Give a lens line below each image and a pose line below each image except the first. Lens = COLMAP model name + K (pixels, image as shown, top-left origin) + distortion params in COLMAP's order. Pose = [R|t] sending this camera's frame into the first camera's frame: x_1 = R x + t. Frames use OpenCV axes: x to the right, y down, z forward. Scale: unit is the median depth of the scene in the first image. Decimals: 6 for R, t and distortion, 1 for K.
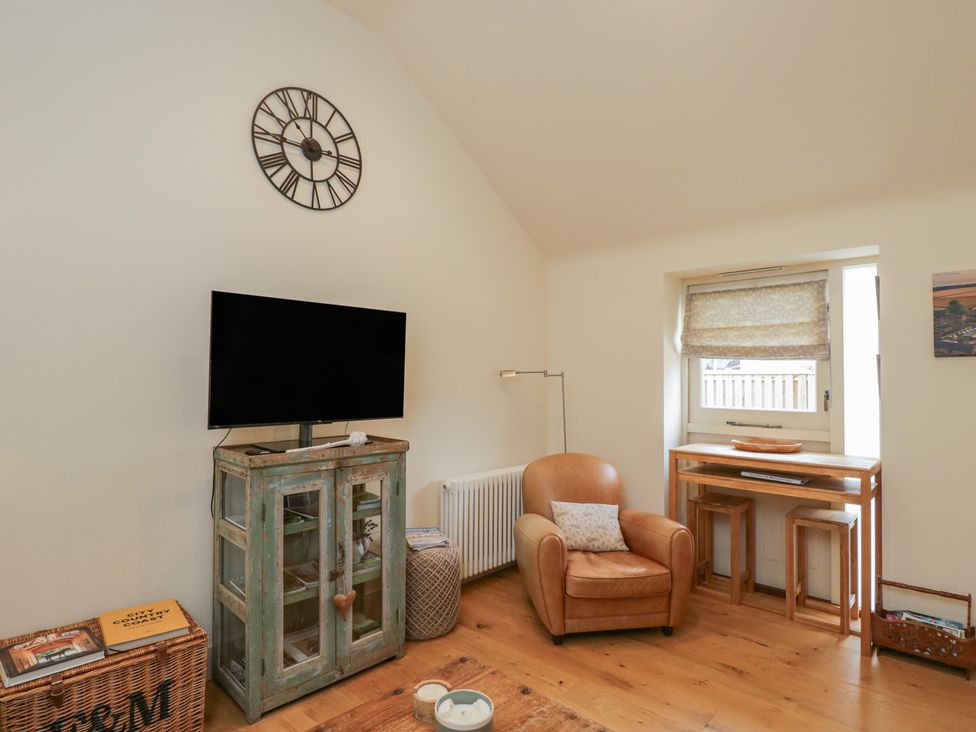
lens RADIAL K [[518.9, 0, 484.8], [0, 518.9, 371.8], [0, 0, 1]] dist [-0.001053, -0.012480]
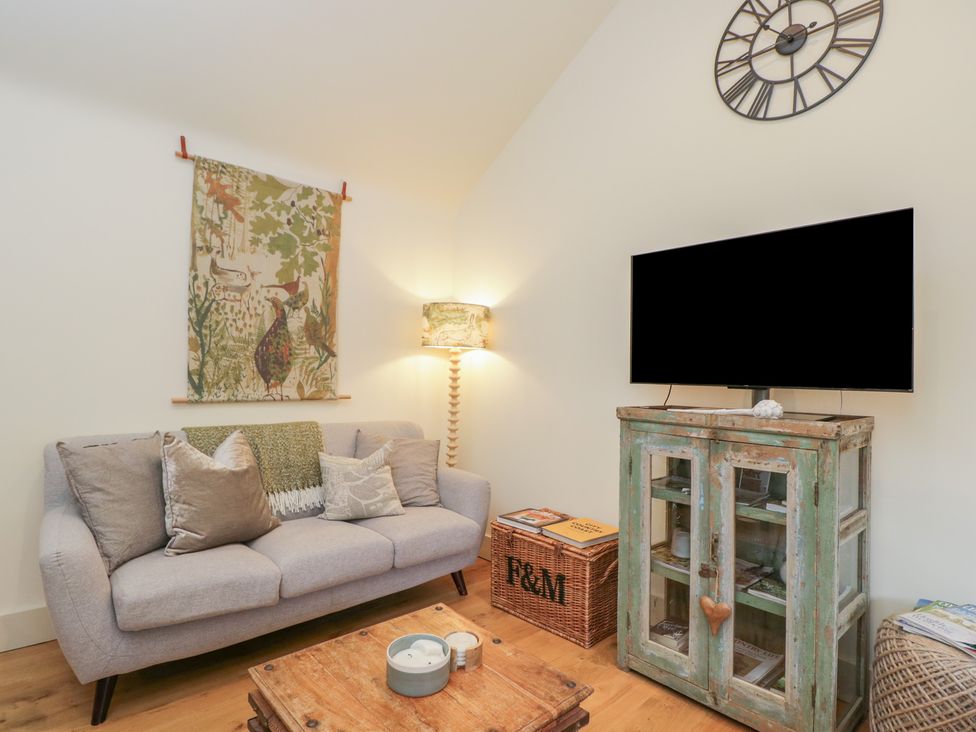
lens RADIAL K [[518.9, 0, 476.2], [0, 518.9, 366.3], [0, 0, 1]] dist [-0.001053, -0.012480]
pose [[-0.052476, -0.018462, -0.998451, 0.486255], [-0.008203, 0.999803, -0.018056, 0.082681], [0.998588, 0.007243, -0.052618, 0.618602]]
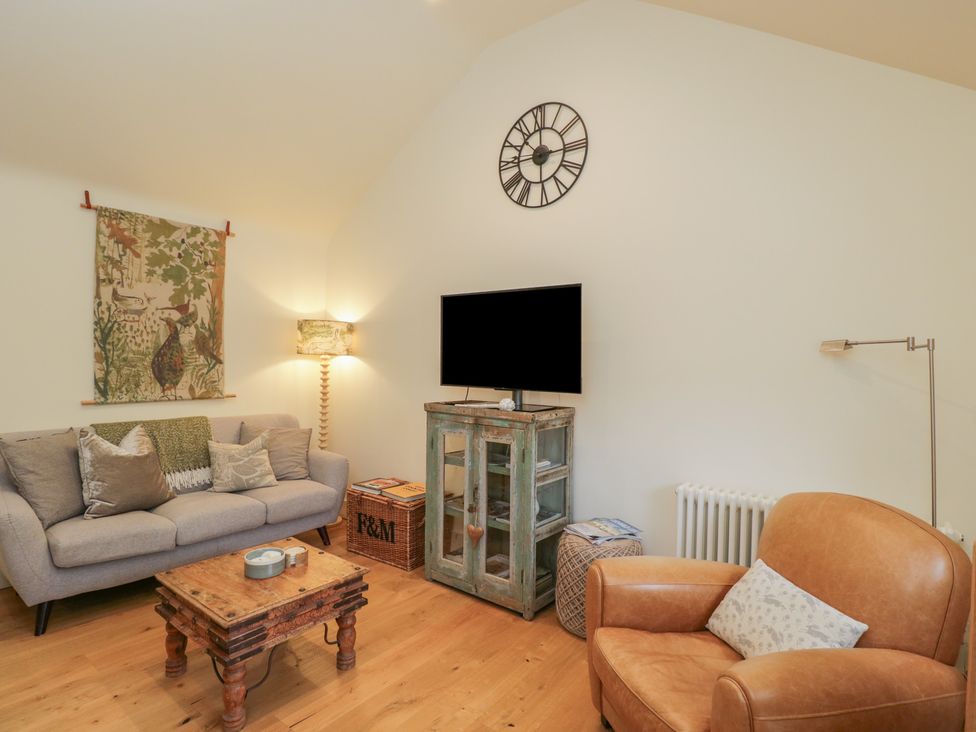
lens RADIAL K [[518.9, 0, 479.0], [0, 518.9, 364.3], [0, 0, 1]] dist [-0.001053, -0.012480]
pose [[0.115471, 0.006840, -0.993287, 0.864145], [-0.003068, 0.999974, 0.006530, 0.031970], [0.993306, 0.002294, 0.115489, 0.789233]]
